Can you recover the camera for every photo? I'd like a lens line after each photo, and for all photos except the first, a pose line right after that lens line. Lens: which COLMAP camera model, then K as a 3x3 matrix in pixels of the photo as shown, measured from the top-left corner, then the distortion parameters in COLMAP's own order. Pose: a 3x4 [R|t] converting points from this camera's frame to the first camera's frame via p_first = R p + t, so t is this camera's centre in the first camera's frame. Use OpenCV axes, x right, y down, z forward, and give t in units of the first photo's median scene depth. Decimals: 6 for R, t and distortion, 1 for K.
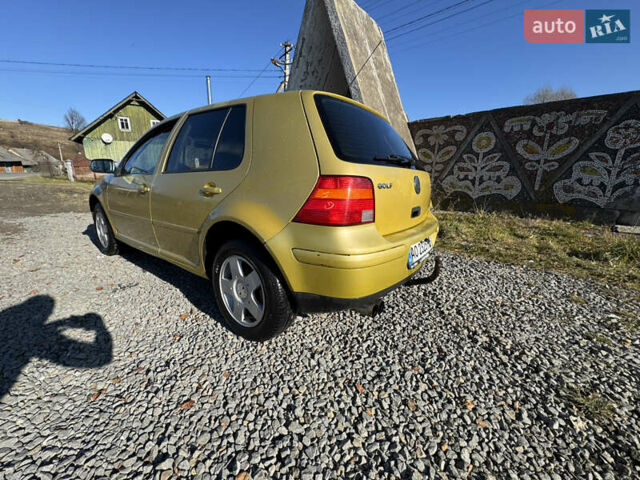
lens RADIAL K [[259.5, 0, 320.6], [0, 259.5, 242.3], [0, 0, 1]] dist [0.000024, 0.000880]
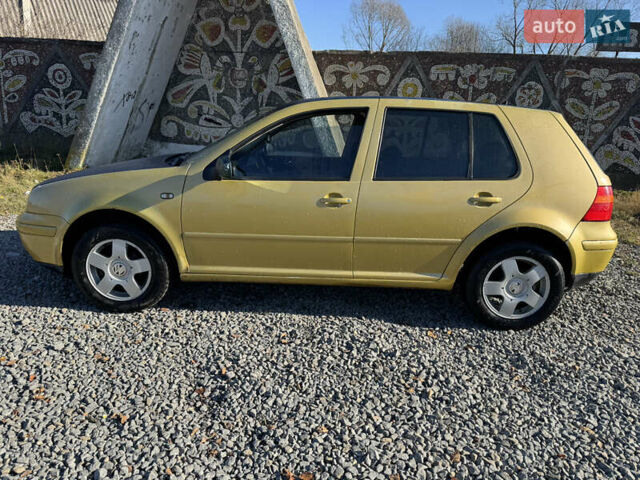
lens RADIAL K [[464.6, 0, 317.1], [0, 464.6, 239.1], [0, 0, 1]] dist [0.051109, -0.061634]
pose [[0.811986, -0.138751, 0.566945, -1.883538], [0.116716, 0.990314, 0.075202, -0.241148], [-0.571888, 0.005108, 0.820316, -0.140420]]
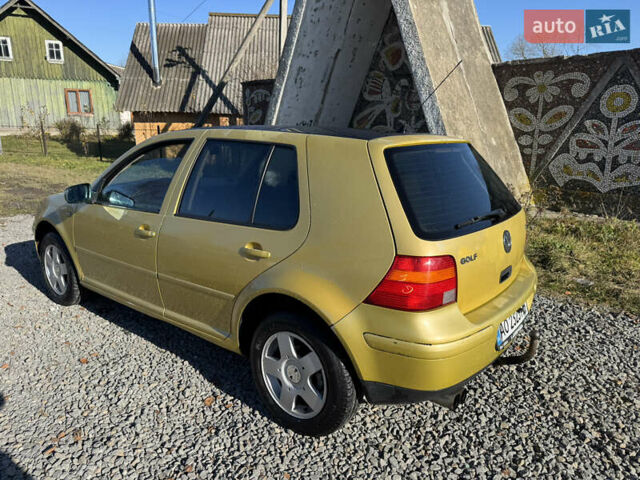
lens RADIAL K [[464.6, 0, 319.2], [0, 464.6, 242.1], [0, 0, 1]] dist [0.051109, -0.061634]
pose [[0.999613, -0.002155, -0.027733, -0.160431], [0.002174, 0.999997, 0.000671, -0.213810], [0.027732, -0.000731, 0.999615, -0.442073]]
